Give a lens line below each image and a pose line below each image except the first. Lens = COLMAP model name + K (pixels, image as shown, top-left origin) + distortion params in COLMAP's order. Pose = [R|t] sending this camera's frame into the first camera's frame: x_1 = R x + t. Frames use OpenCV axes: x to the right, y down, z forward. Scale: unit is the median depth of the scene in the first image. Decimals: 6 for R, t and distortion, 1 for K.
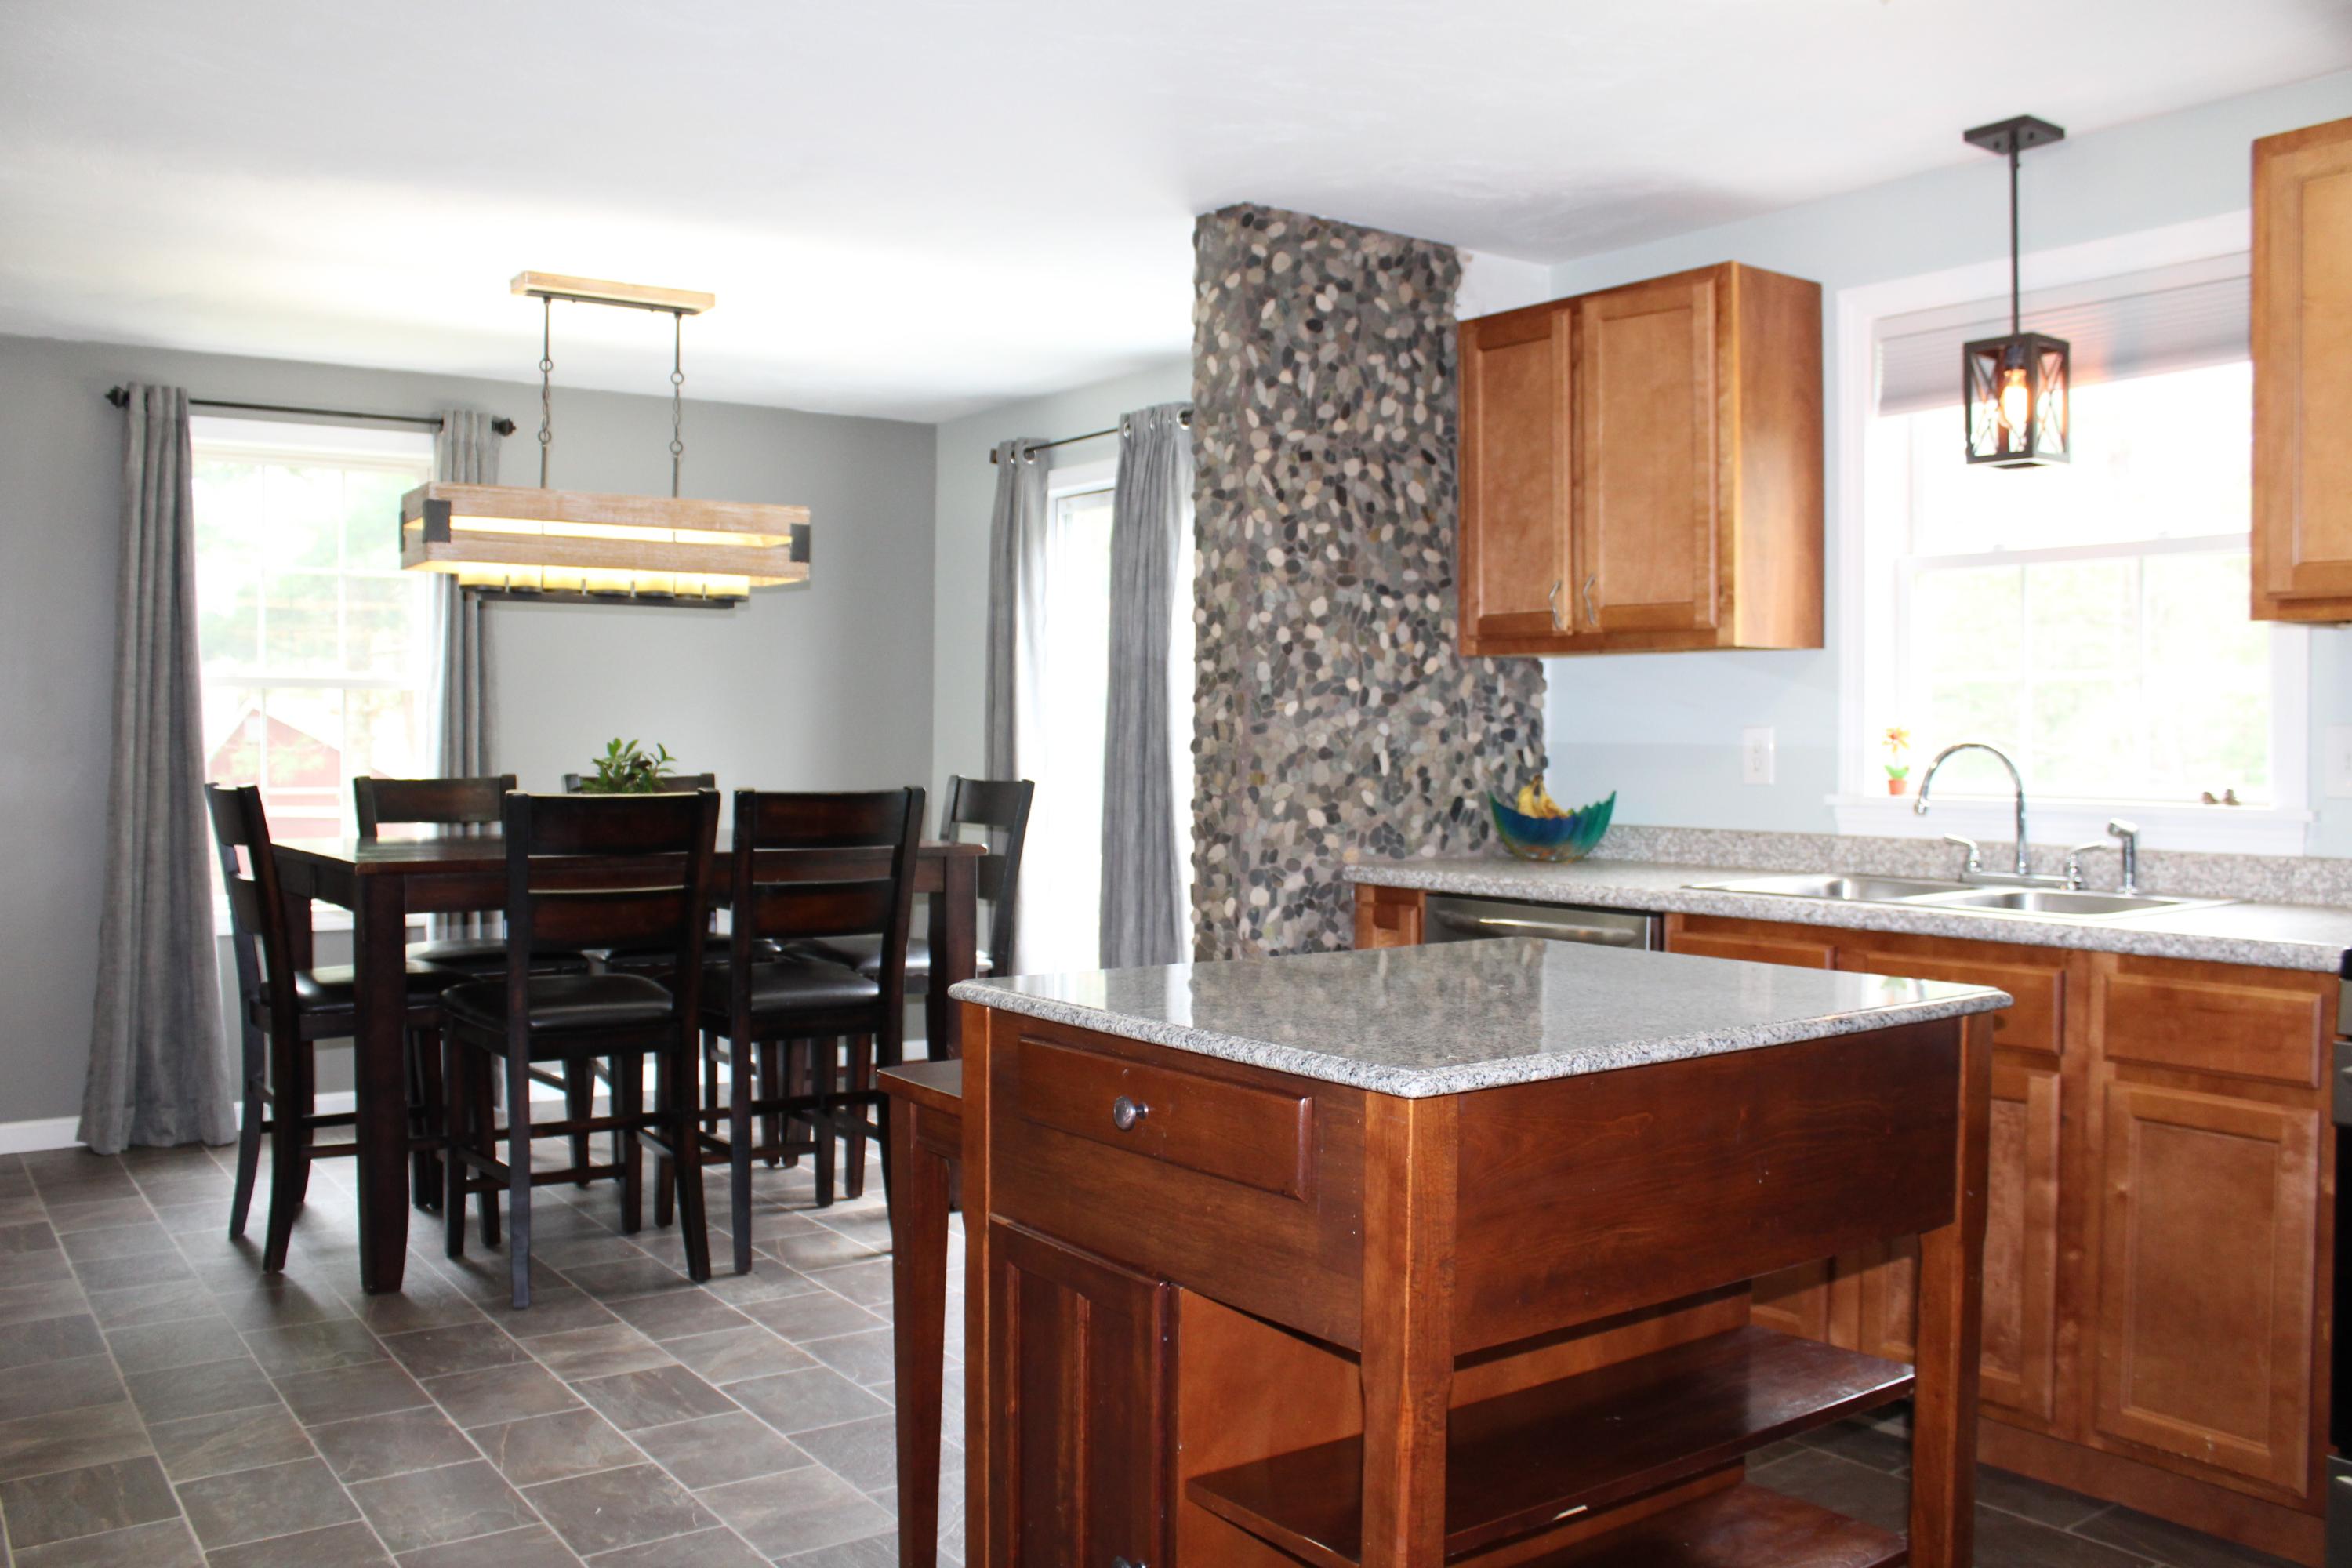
lens RADIAL K [[1968.6, 0, 1175.1], [0, 1968.6, 778.2], [0, 0, 1]] dist [-0.106051, 0.024357]
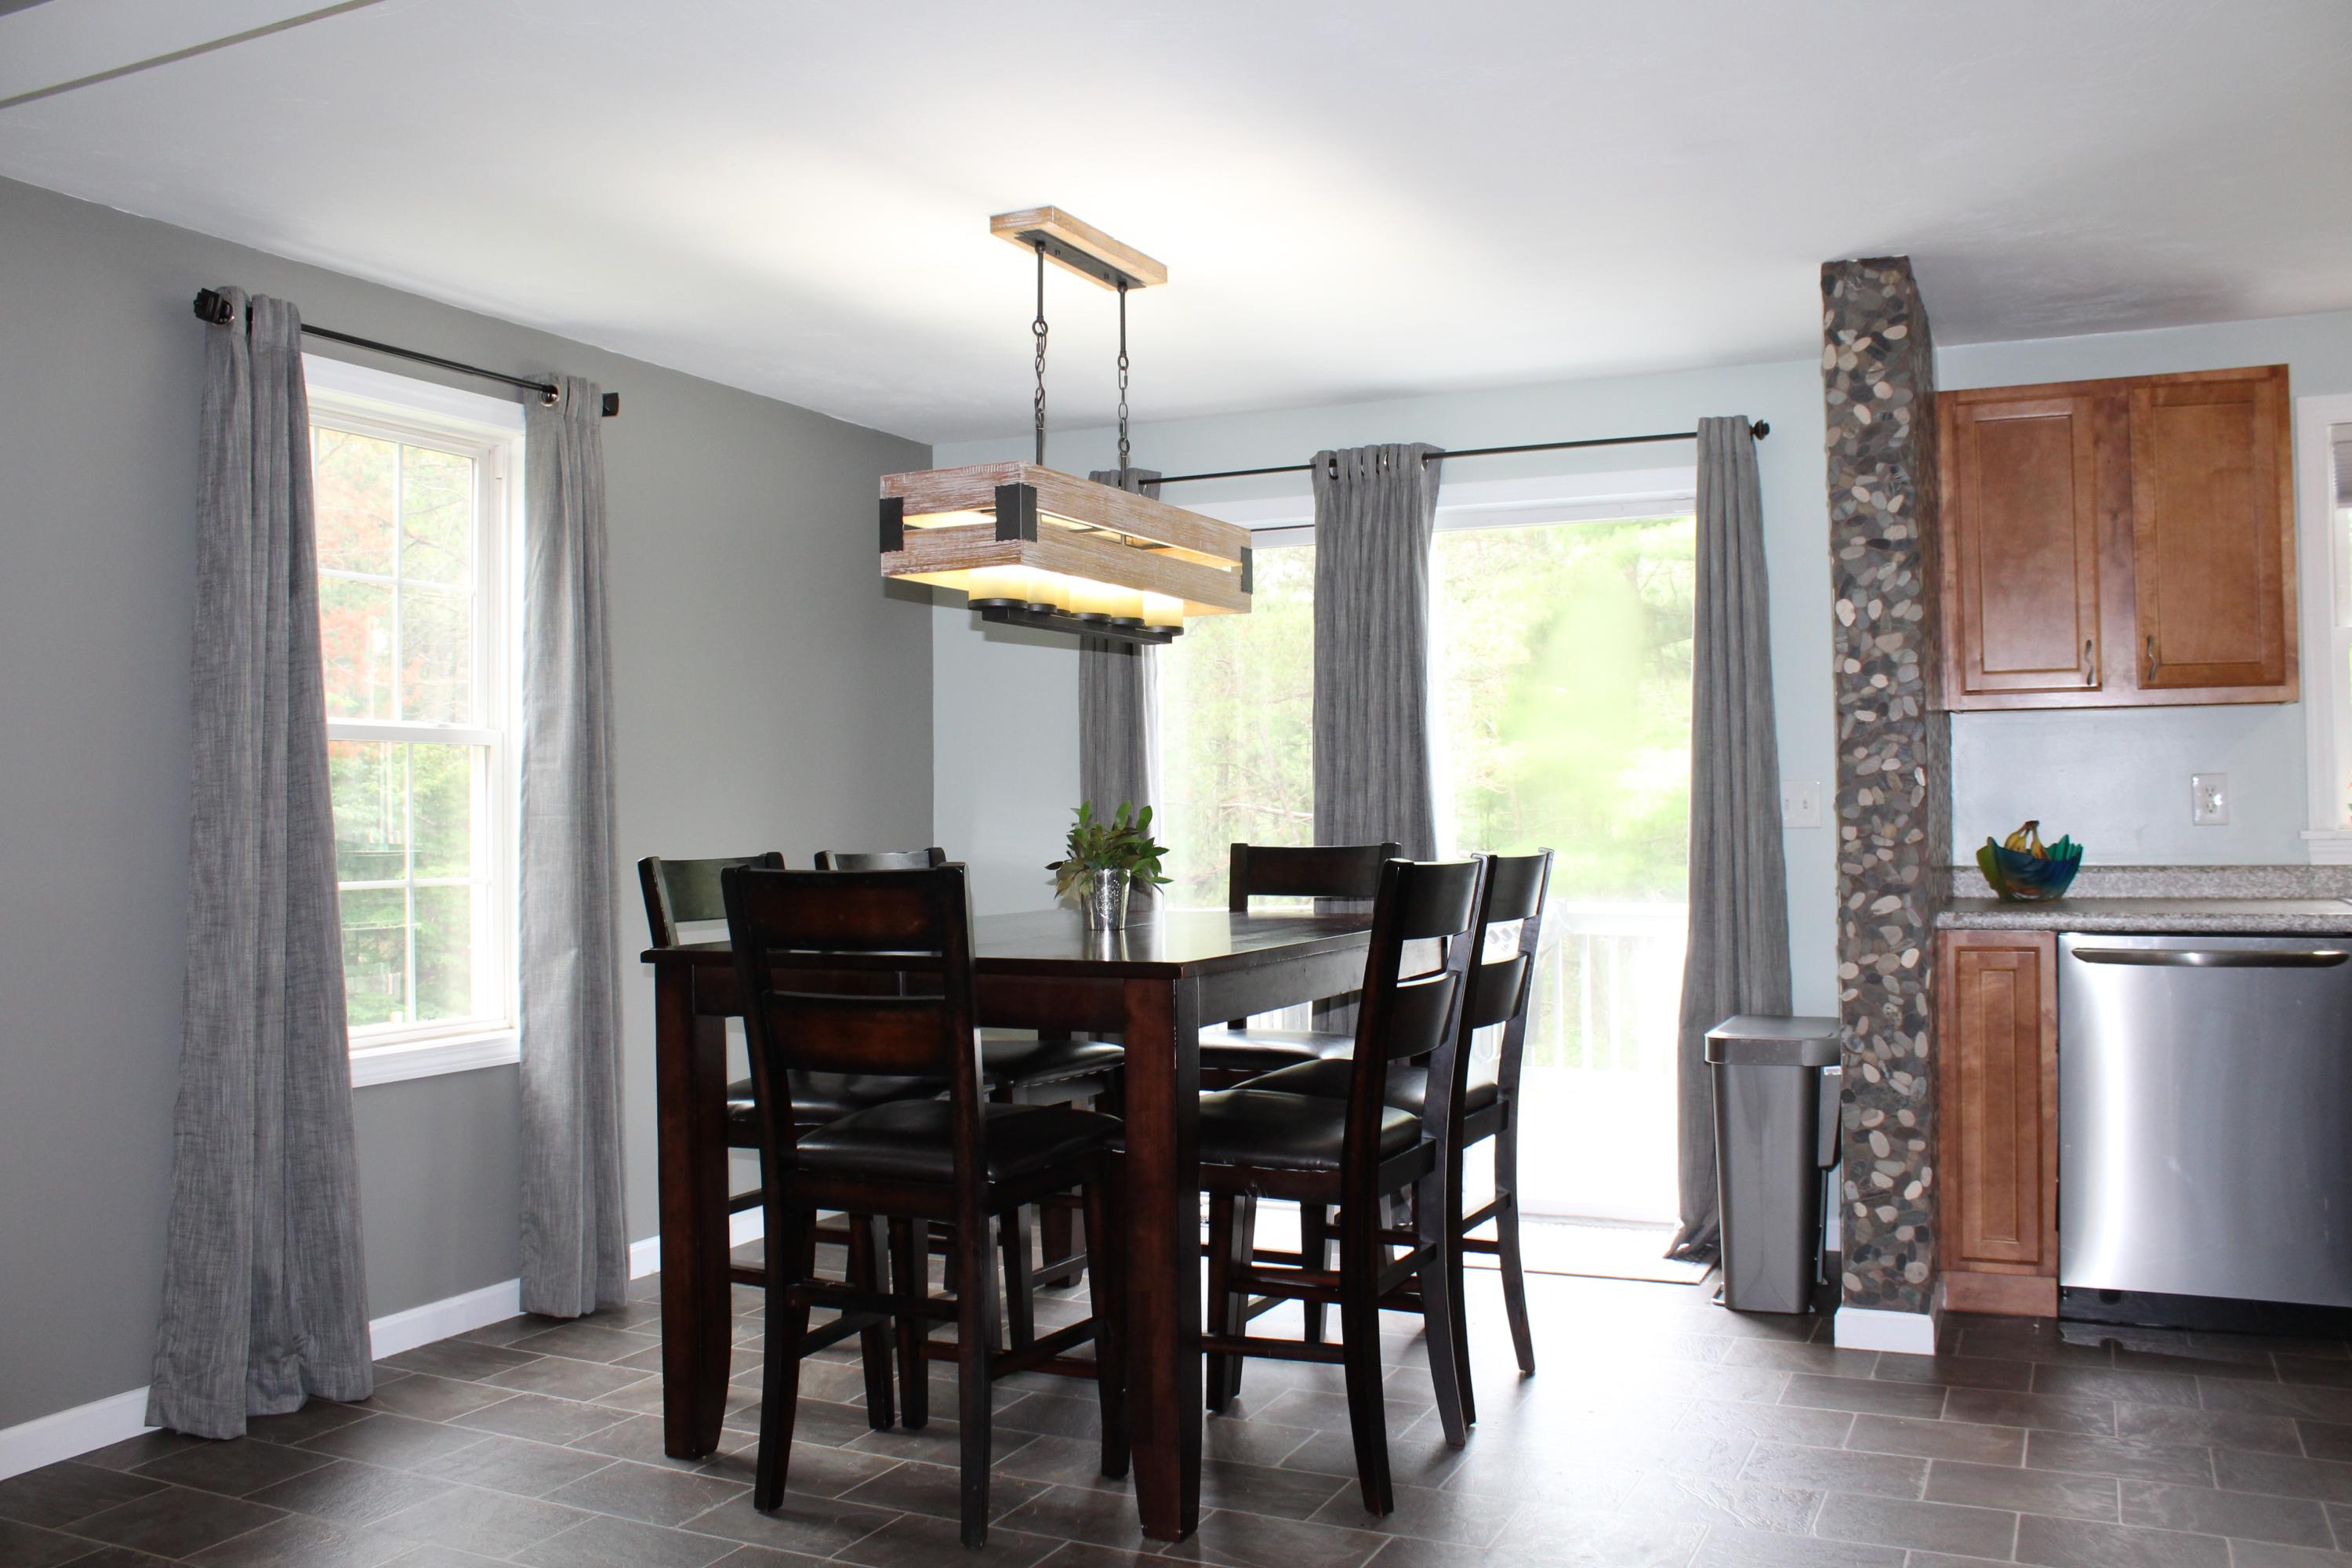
lens RADIAL K [[1968.6, 0, 1177.6], [0, 1968.6, 785.6], [0, 0, 1]] dist [-0.106051, 0.024357]
pose [[0.874222, -0.009434, 0.485434, -0.763529], [0.024969, 0.999362, -0.025545, -0.005826], [-0.484884, 0.034453, 0.873900, 0.316413]]
